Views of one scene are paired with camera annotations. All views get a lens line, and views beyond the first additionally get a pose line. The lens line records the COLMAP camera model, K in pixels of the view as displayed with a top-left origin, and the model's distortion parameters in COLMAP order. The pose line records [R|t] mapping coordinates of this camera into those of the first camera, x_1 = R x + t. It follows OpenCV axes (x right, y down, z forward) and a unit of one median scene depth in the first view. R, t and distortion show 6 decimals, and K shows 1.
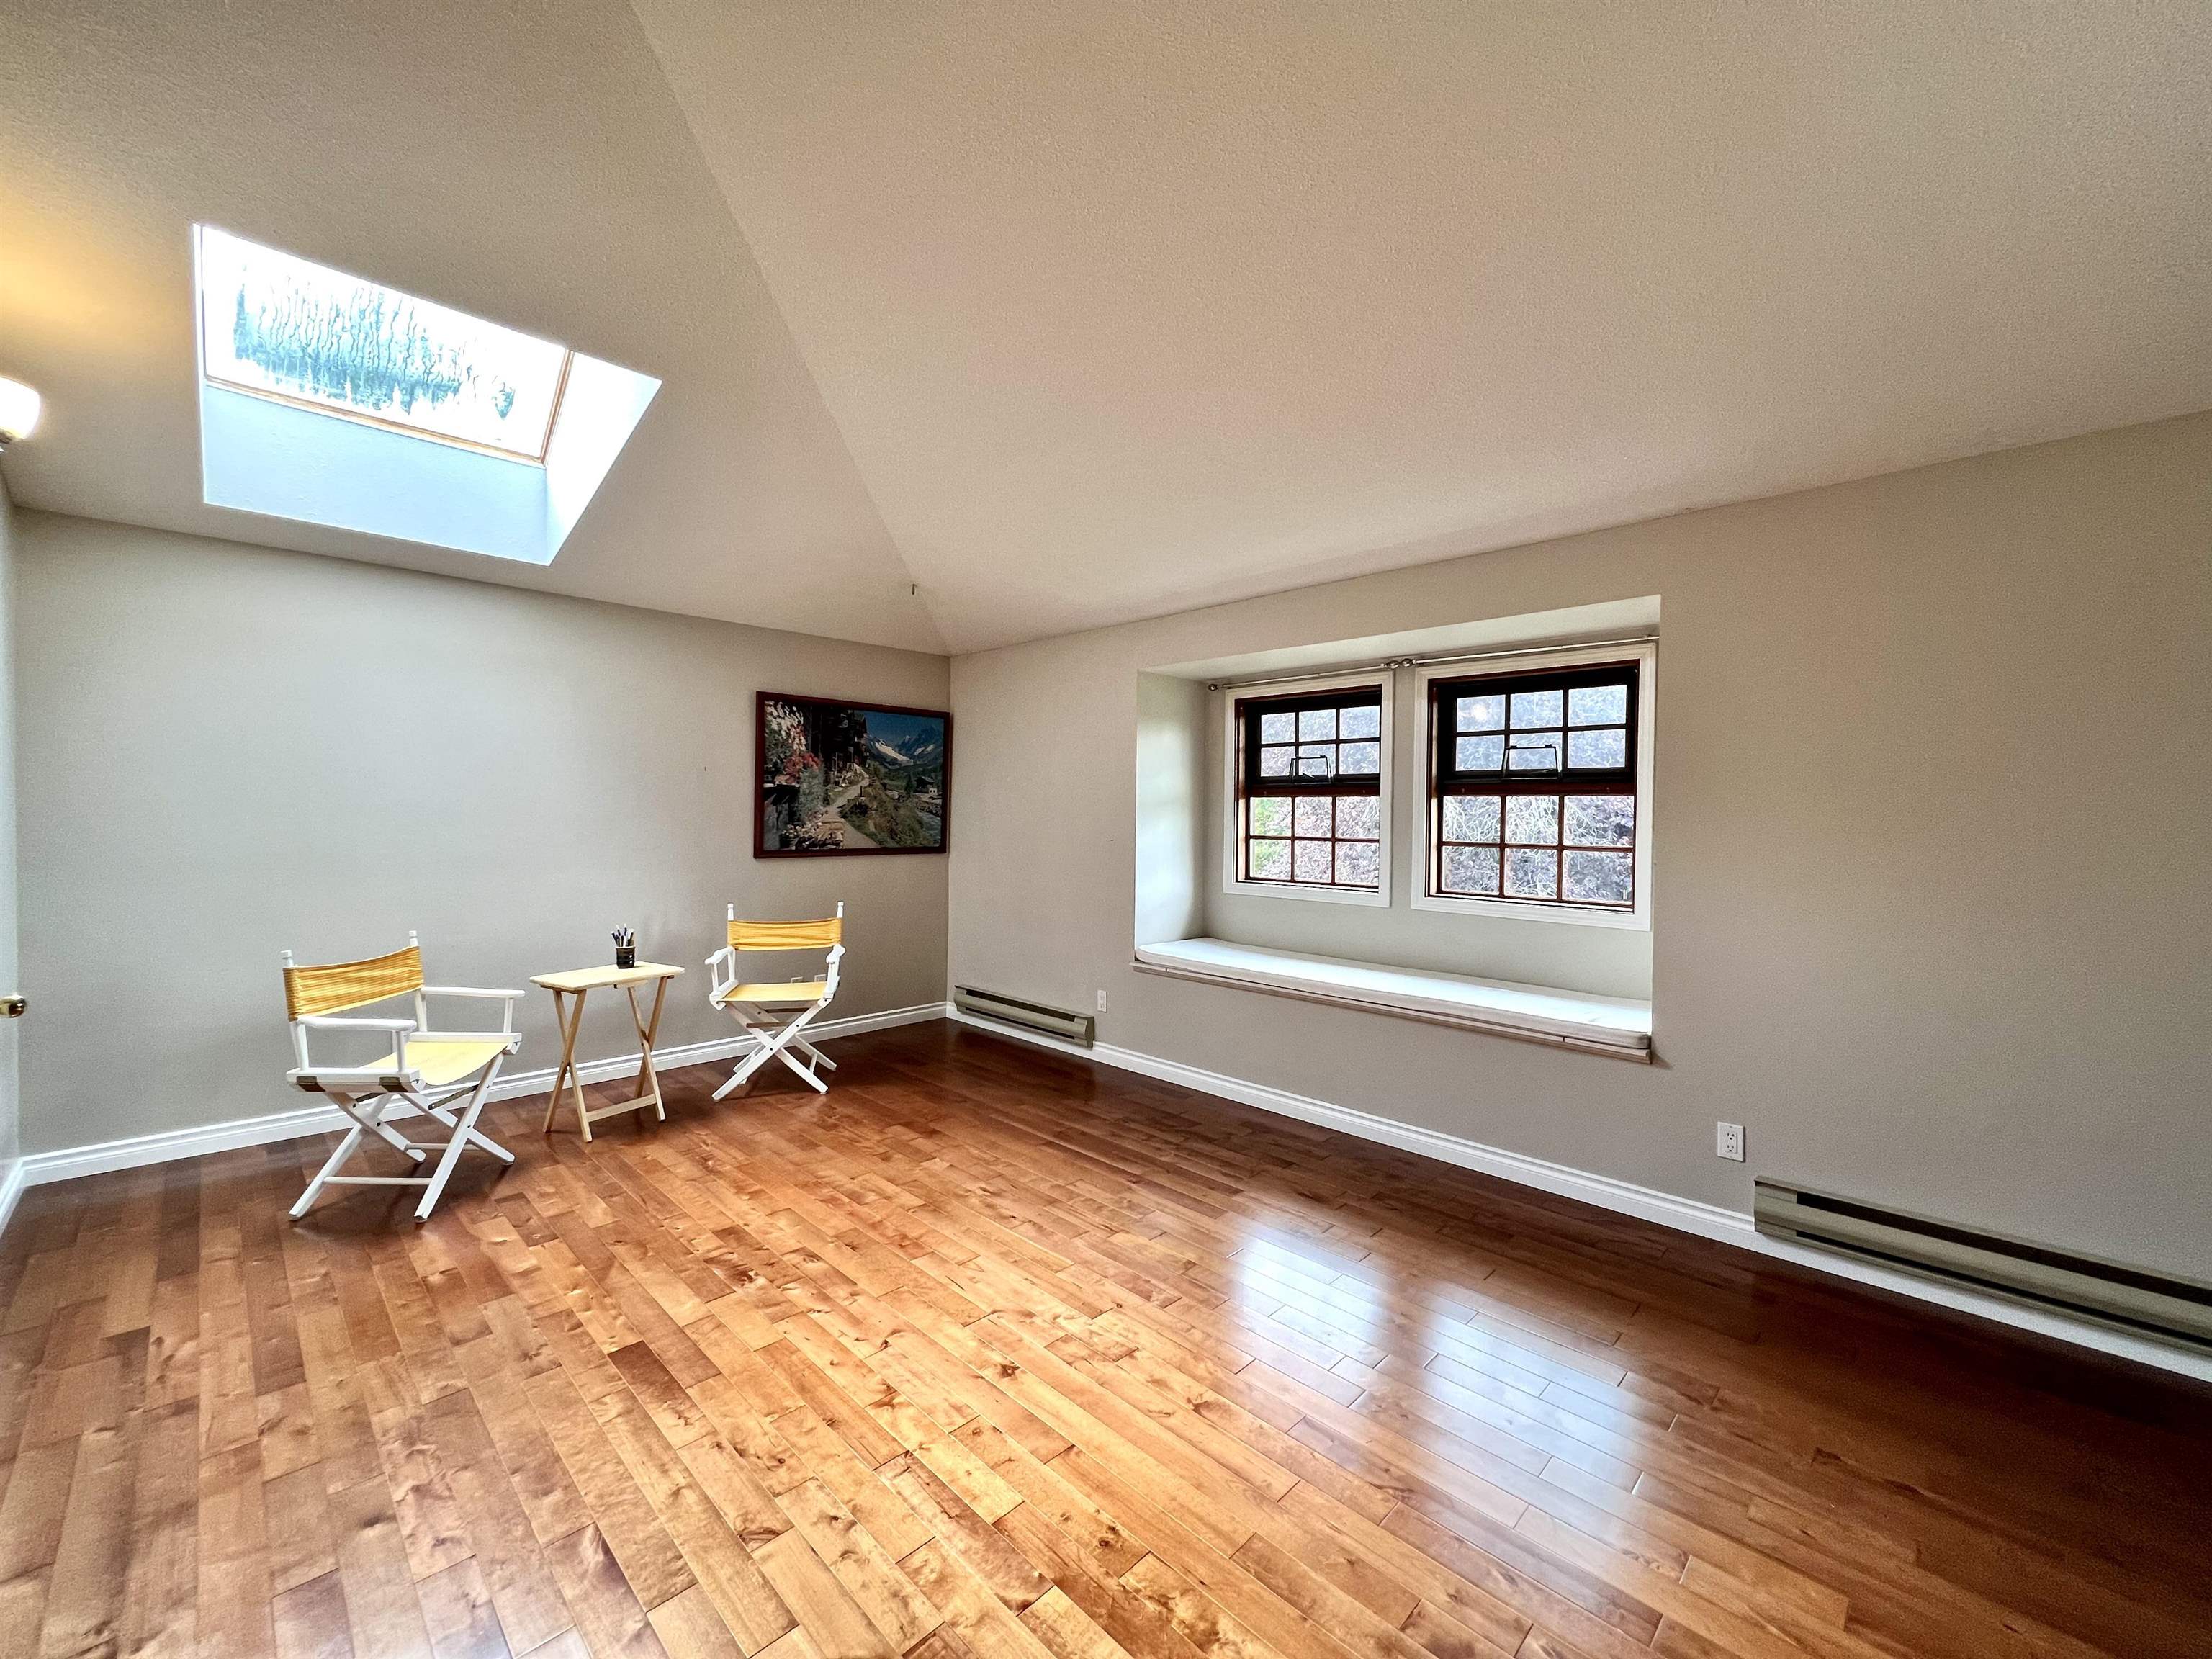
lens RADIAL K [[901.9, 0, 1106.0], [0, 901.9, 829.5], [0, 0, 1]] dist [-0.003154, -0.000101]
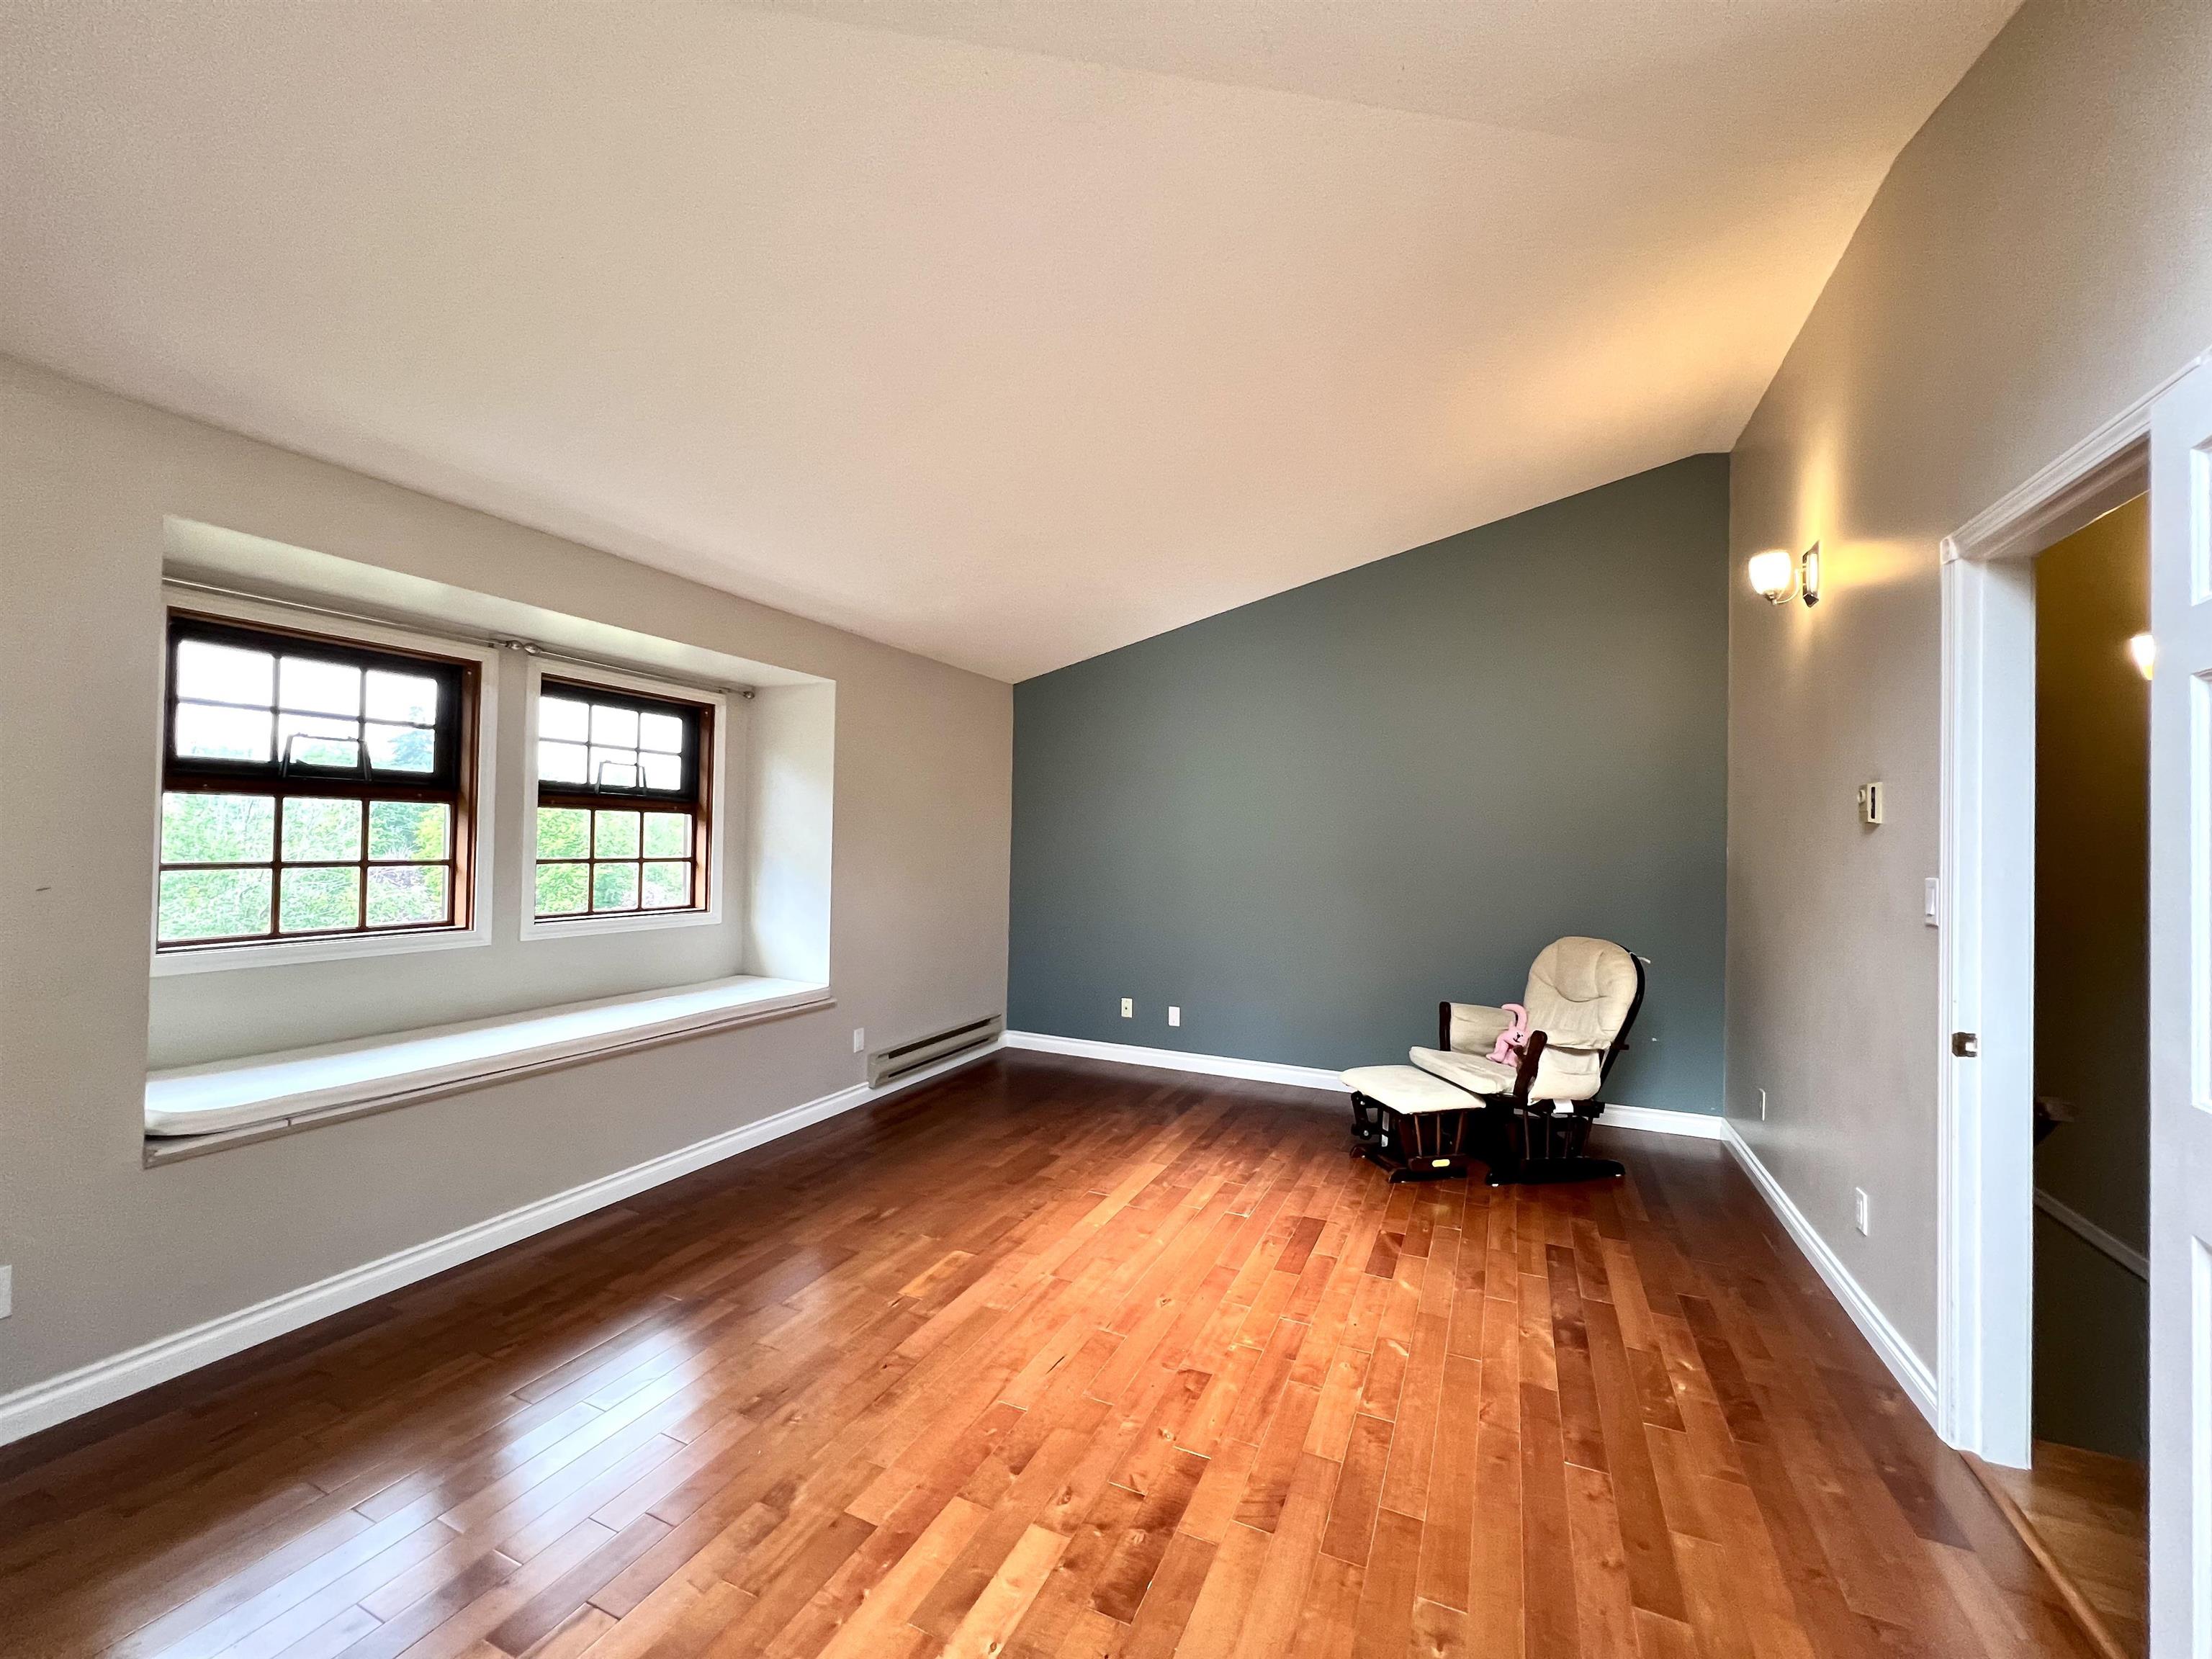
lens RADIAL K [[901.9, 0, 1106.0], [0, 901.9, 829.5], [0, 0, 1]] dist [-0.003154, -0.000101]
pose [[-0.363151, -0.011228, 0.931663, -0.607909], [-0.009954, 0.999917, 0.008171, -0.027006], [-0.931677, -0.006306, -0.363232, 0.764339]]
